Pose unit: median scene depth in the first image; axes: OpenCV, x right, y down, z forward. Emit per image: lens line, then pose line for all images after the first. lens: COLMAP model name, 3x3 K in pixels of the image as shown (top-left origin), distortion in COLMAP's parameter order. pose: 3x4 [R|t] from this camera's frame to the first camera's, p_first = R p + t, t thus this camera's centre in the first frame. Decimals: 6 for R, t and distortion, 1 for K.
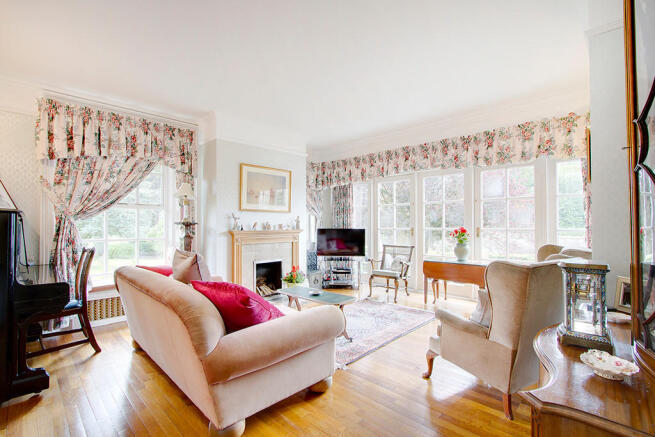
lens RADIAL K [[309.9, 0, 326.9], [0, 309.9, 218.5], [0, 0, 1]] dist [-0.002003, -0.000593]
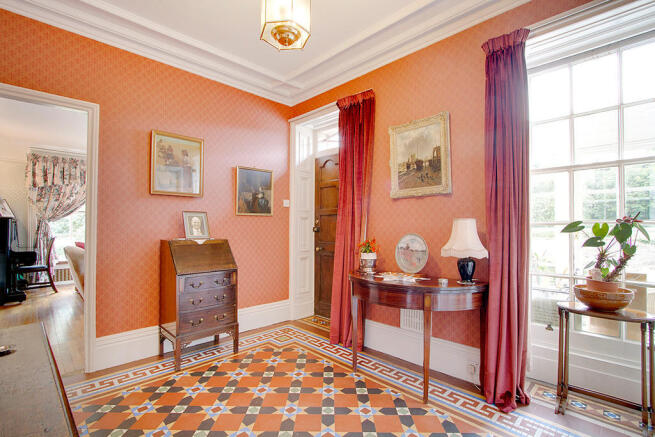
lens RADIAL K [[309.9, 0, 323.4], [0, 309.9, 222.1], [0, 0, 1]] dist [-0.002003, -0.000593]
pose [[0.999495, 0.004393, -0.031463, 0.771423], [-0.004309, 0.999987, 0.002748, -0.005326], [0.031475, -0.002611, 0.999501, -0.676118]]
